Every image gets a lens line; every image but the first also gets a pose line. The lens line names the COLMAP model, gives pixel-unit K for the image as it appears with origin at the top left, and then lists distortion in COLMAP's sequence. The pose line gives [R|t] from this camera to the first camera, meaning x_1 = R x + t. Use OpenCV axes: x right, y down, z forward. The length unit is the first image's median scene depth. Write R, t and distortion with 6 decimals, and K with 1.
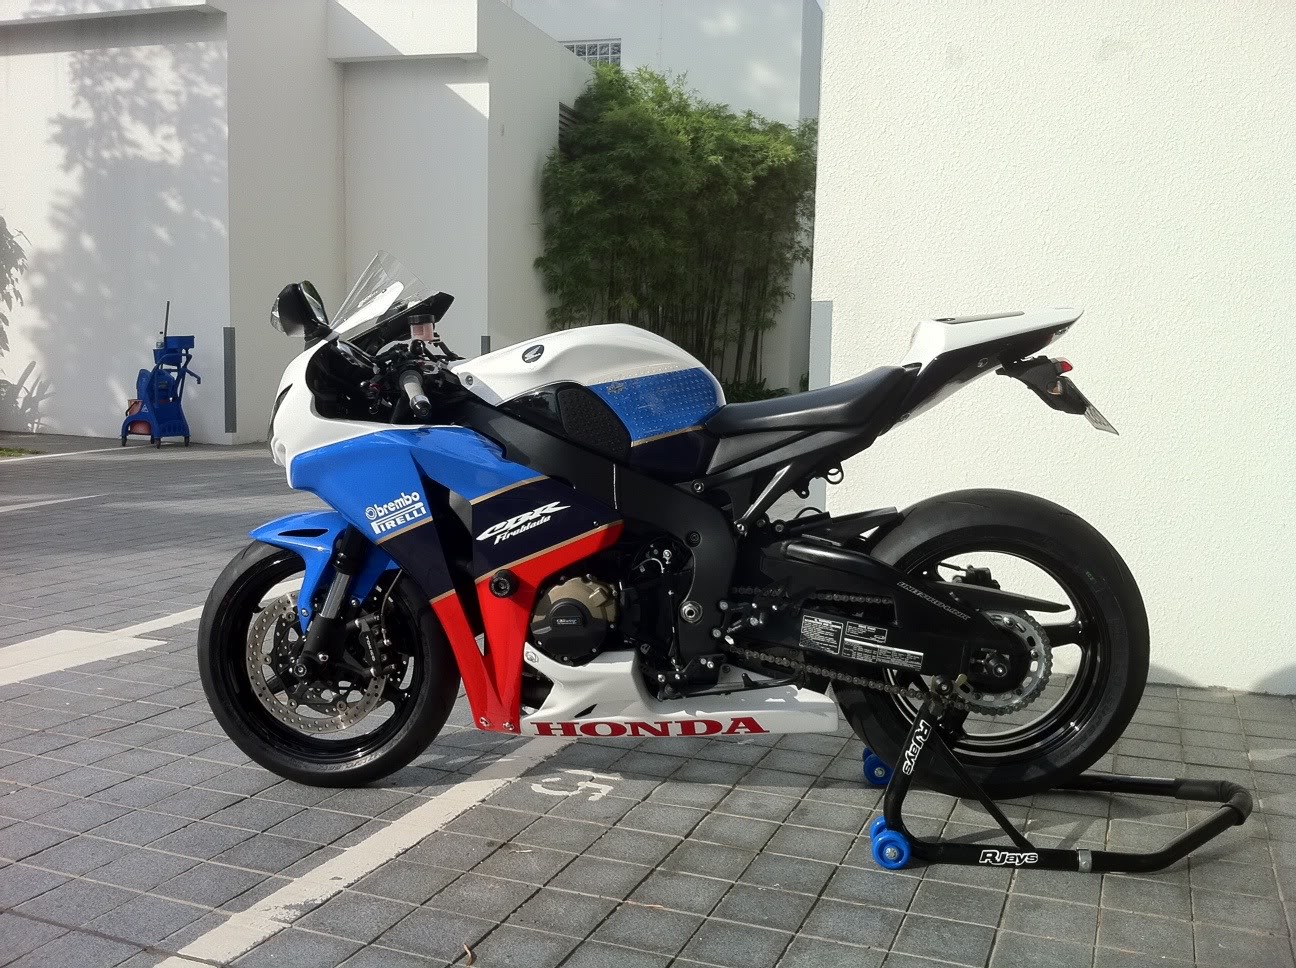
lens RADIAL K [[1233.8, 0, 643.4], [0, 1233.8, 455.1], [0, 0, 1]] dist [-0.008236, -0.029003]
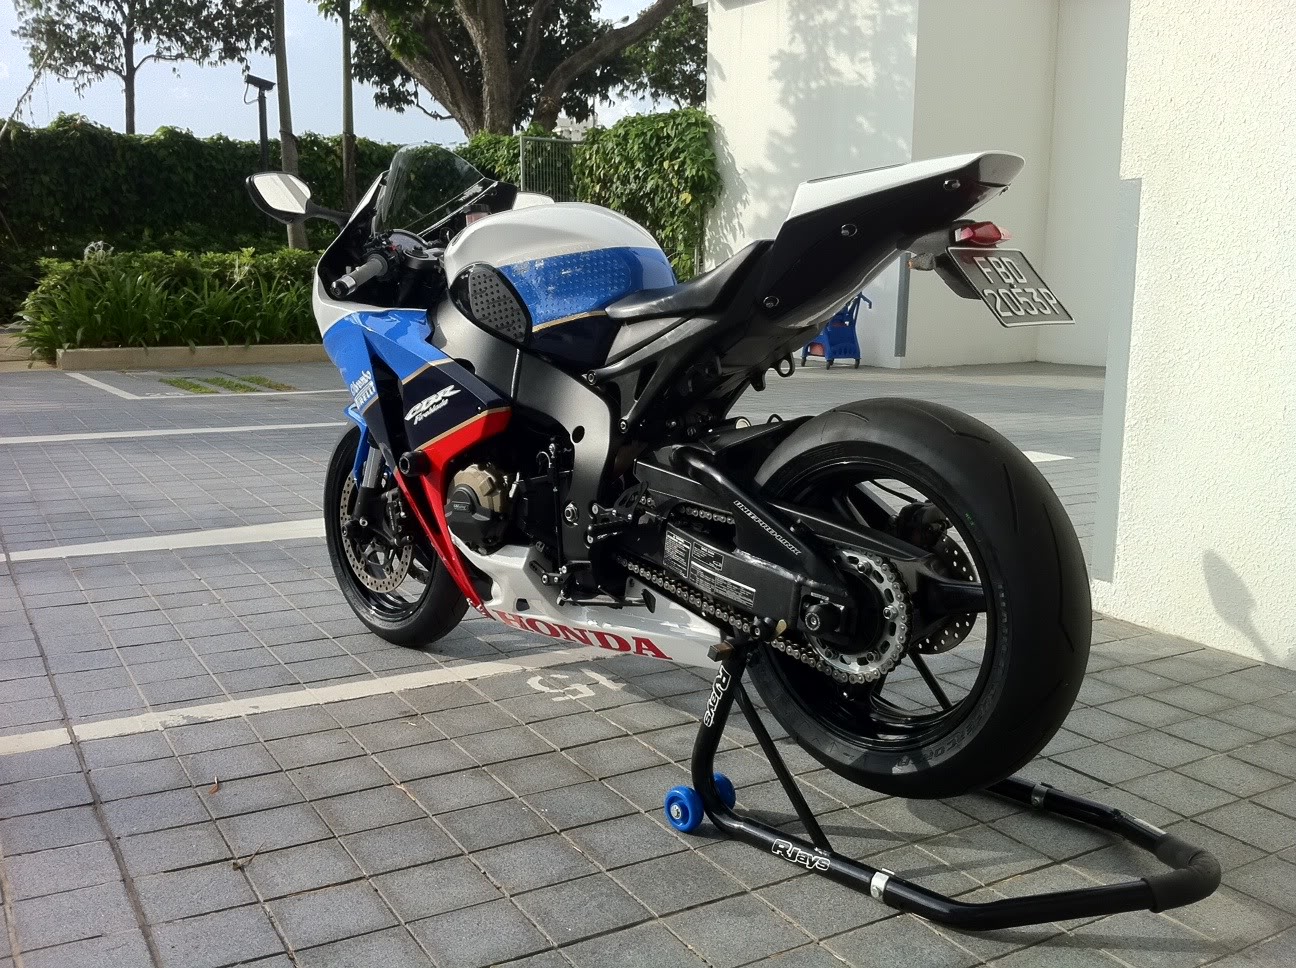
lens RADIAL K [[1238.1, 0, 648.0], [0, 1238.1, 484.0], [0, 0, 1]] dist [0.093177, -0.300824]
pose [[0.794921, 0.092624, -0.599601, 0.635140], [-0.047905, 0.994775, 0.090160, 0.018579], [0.604819, -0.042946, 0.795204, 0.289263]]
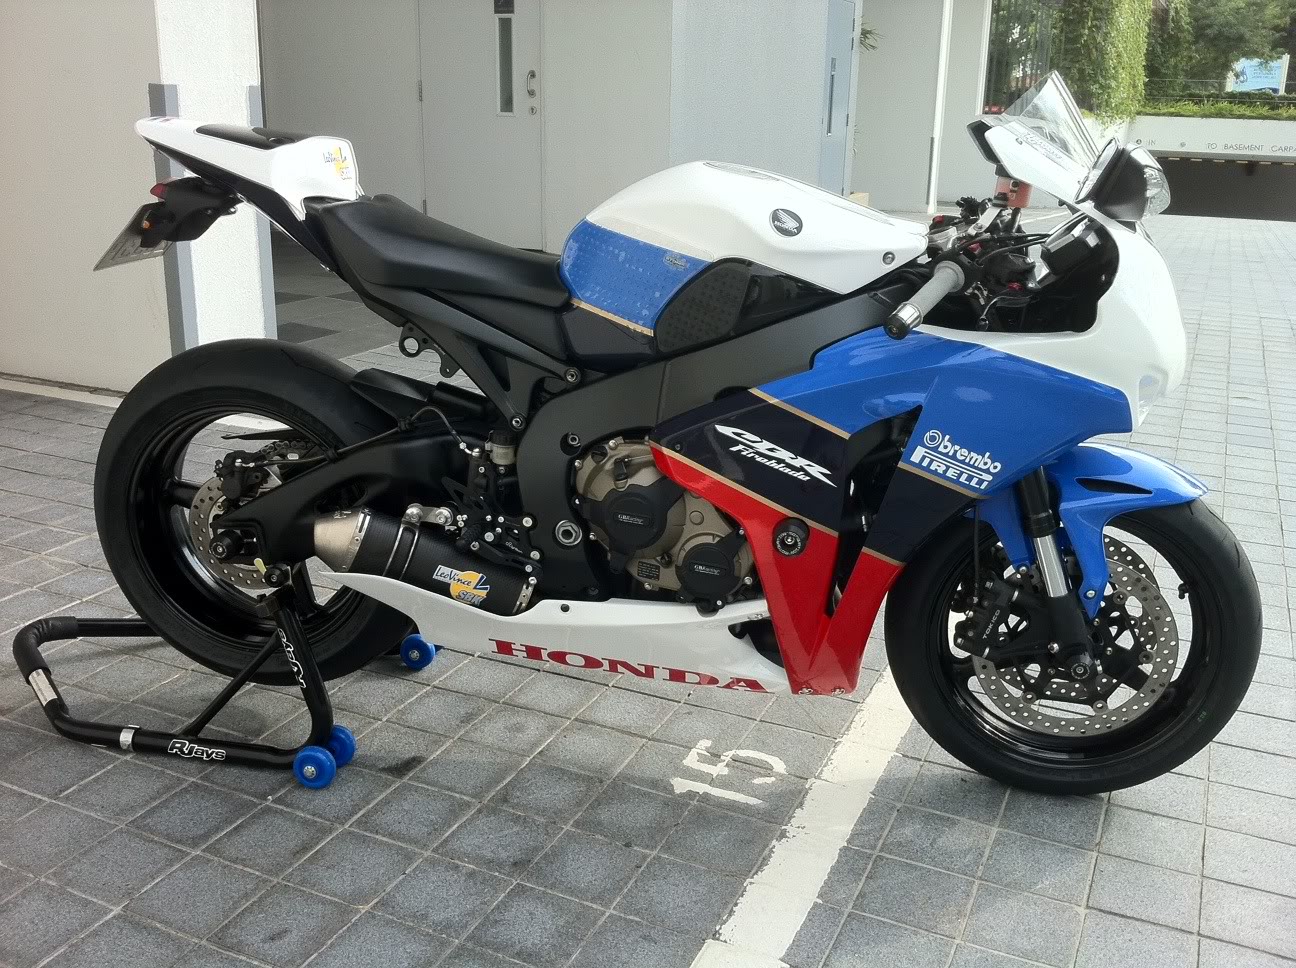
lens RADIAL K [[1238.1, 0, 648.0], [0, 1238.1, 484.0], [0, 0, 1]] dist [0.093177, -0.300824]
pose [[-0.998665, -0.040861, 0.031614, -0.022108], [-0.026221, 0.928143, 0.371299, -0.215800], [-0.044514, 0.369974, -0.927975, 1.857078]]
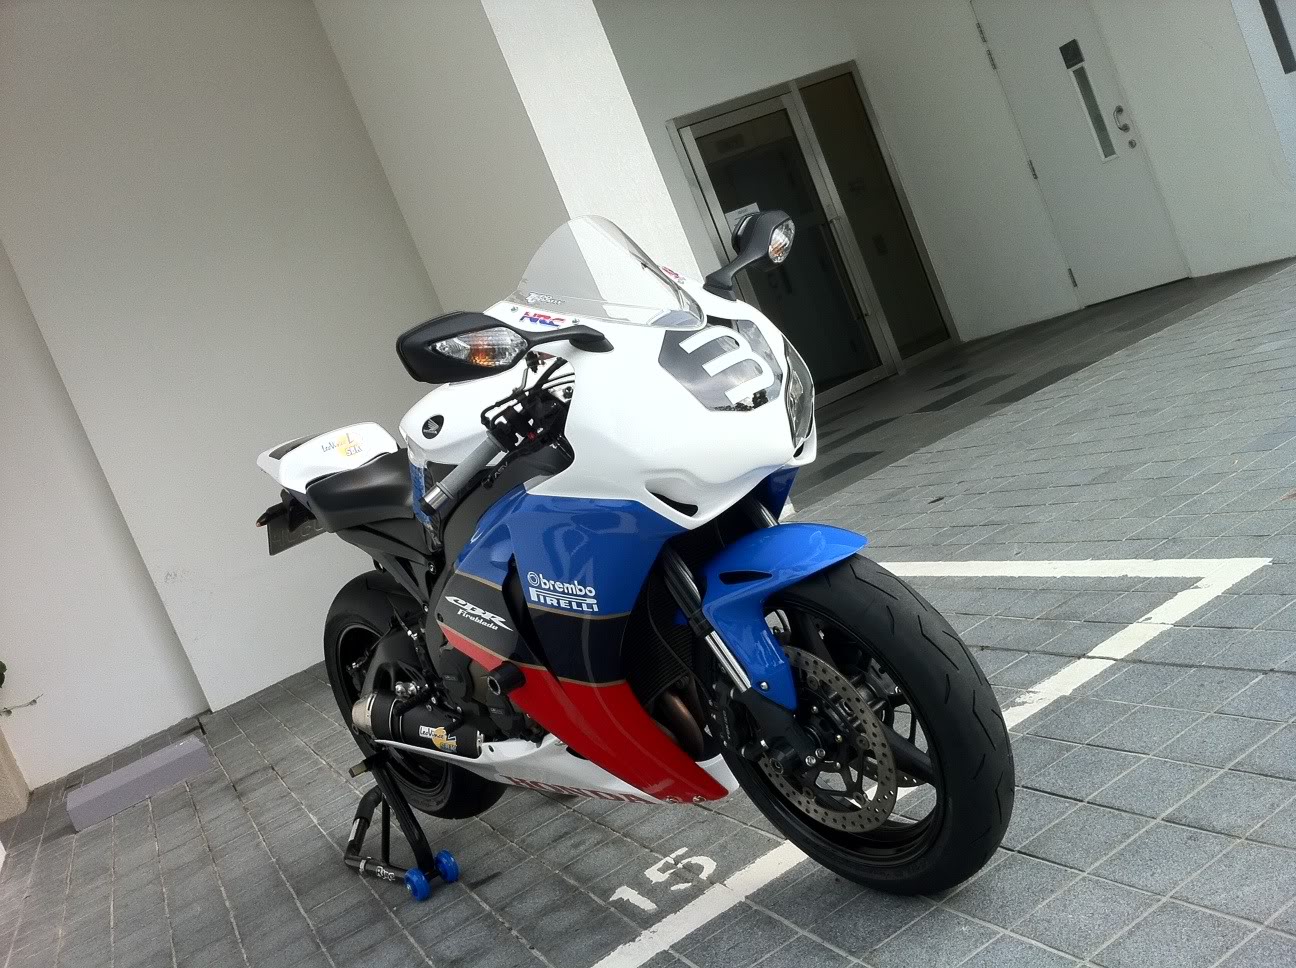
lens RADIAL K [[1238.1, 0, 648.0], [0, 1238.1, 484.0], [0, 0, 1]] dist [0.093177, -0.300824]
pose [[-0.688294, 0.199705, 0.697401, -0.777215], [0.418100, 0.894836, 0.156398, -0.129291], [-0.592827, 0.399231, -0.699408, 1.671285]]
